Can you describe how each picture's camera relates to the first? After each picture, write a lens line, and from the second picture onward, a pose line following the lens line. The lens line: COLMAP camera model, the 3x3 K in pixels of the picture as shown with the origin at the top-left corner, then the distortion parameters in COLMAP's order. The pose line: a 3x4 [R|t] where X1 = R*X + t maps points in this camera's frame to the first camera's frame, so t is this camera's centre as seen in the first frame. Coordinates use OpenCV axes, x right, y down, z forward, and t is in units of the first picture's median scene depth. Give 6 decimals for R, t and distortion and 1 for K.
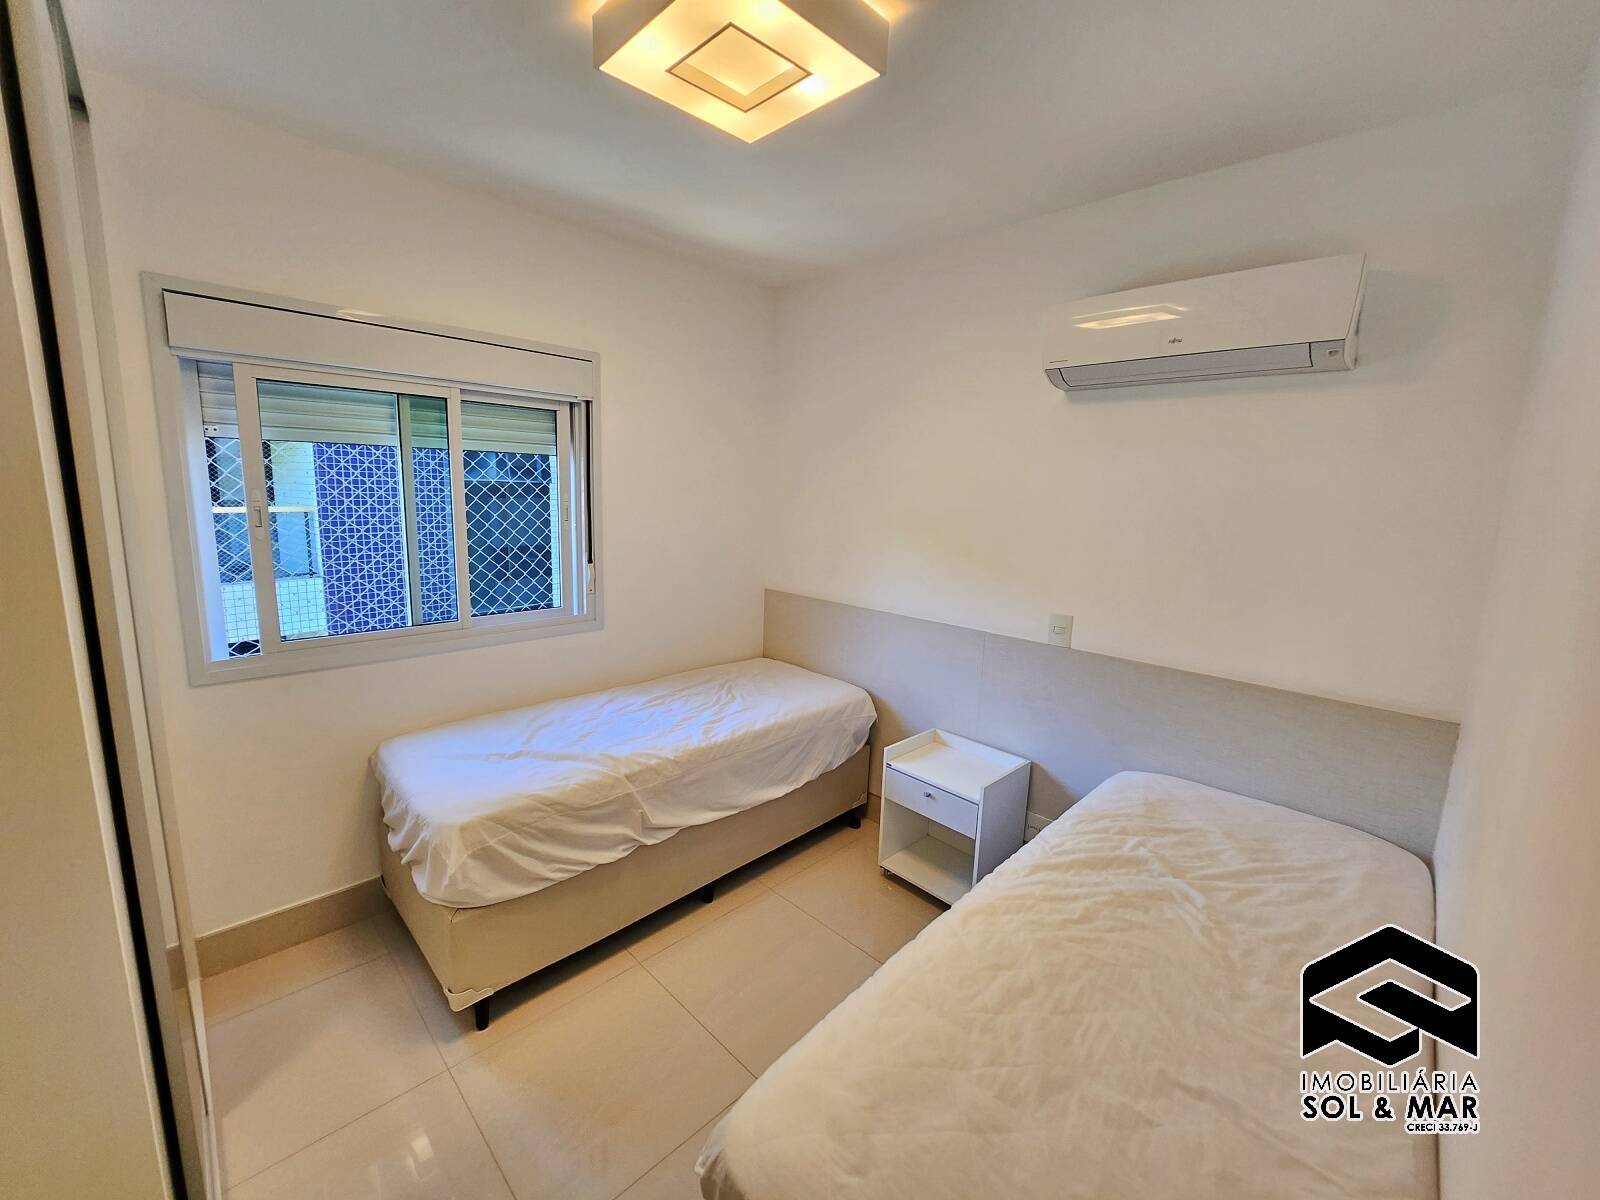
lens RADIAL K [[639.8, 0, 796.0], [0, 639.8, 596.1], [0, 0, 1]] dist [-0.015517, -0.000792]
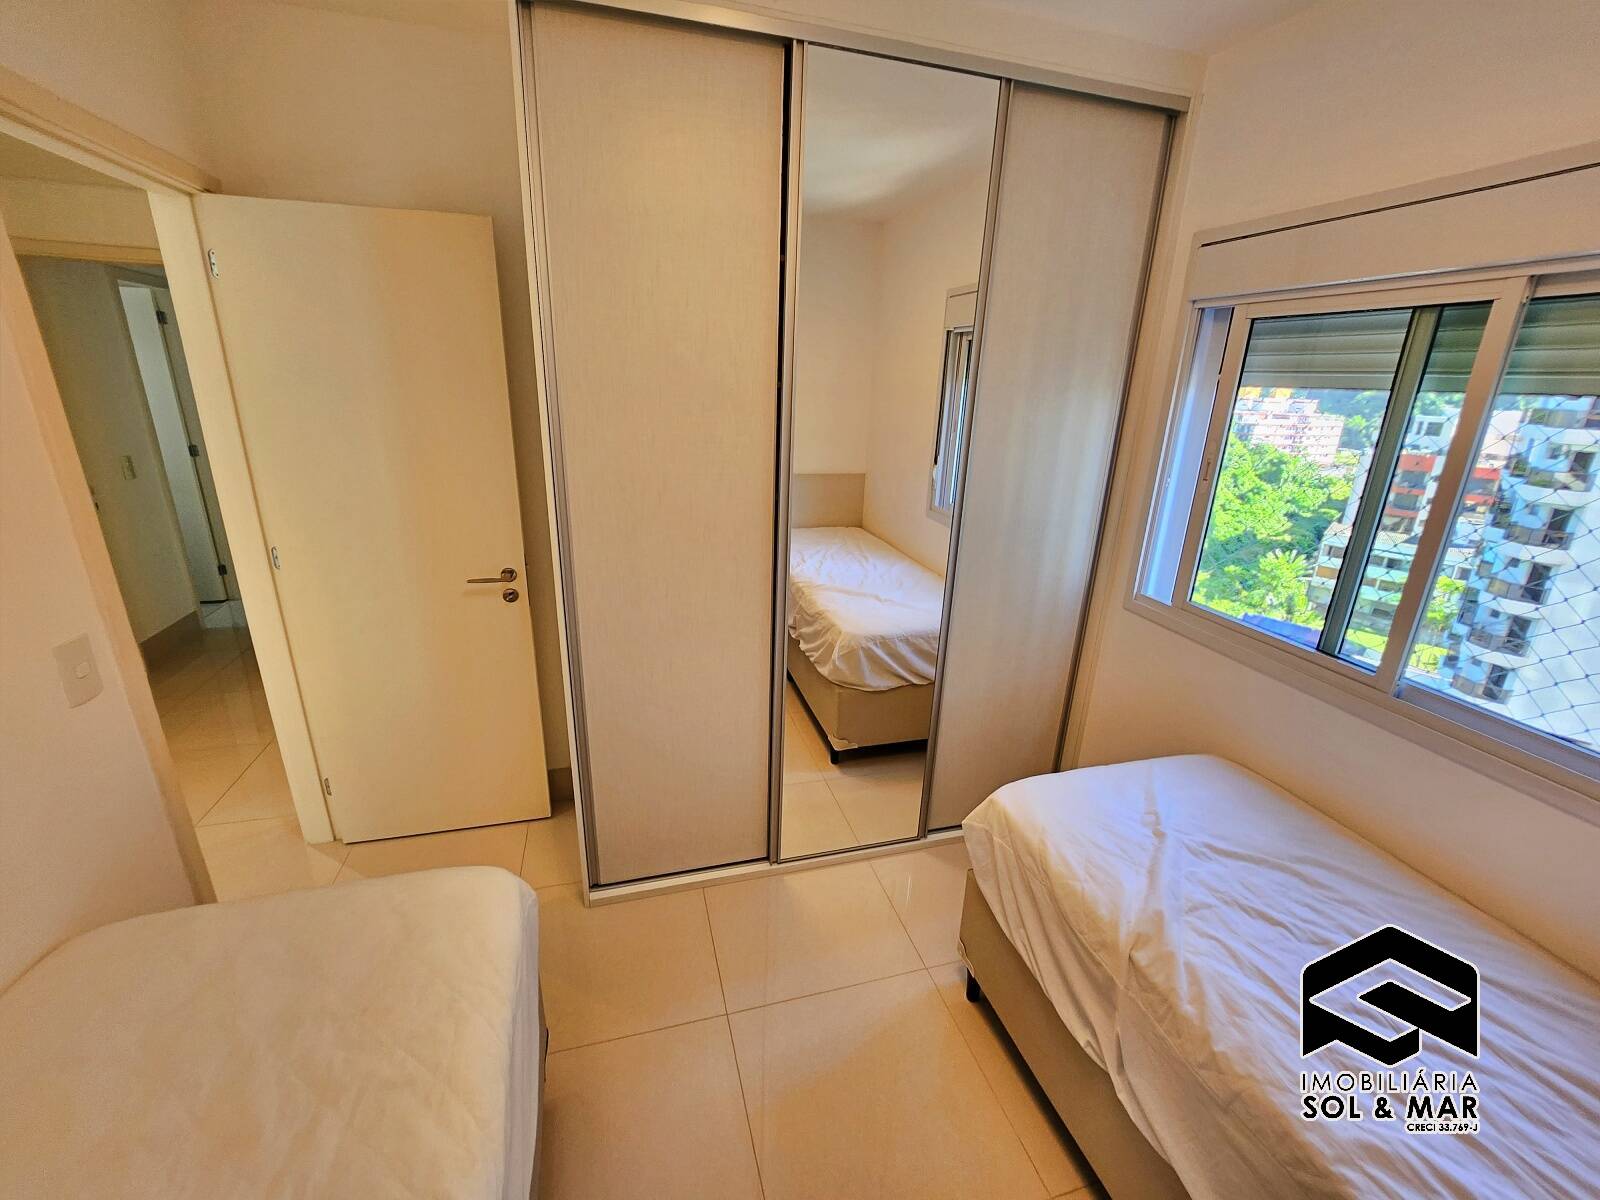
lens RADIAL K [[639.8, 0, 802.2], [0, 639.8, 593.7], [0, 0, 1]] dist [-0.015517, -0.000792]
pose [[-0.482091, 0.230933, -0.845138, 0.286363], [-0.197331, 0.911229, 0.361556, -0.170670], [0.853609, 0.341075, -0.393725, 0.859642]]
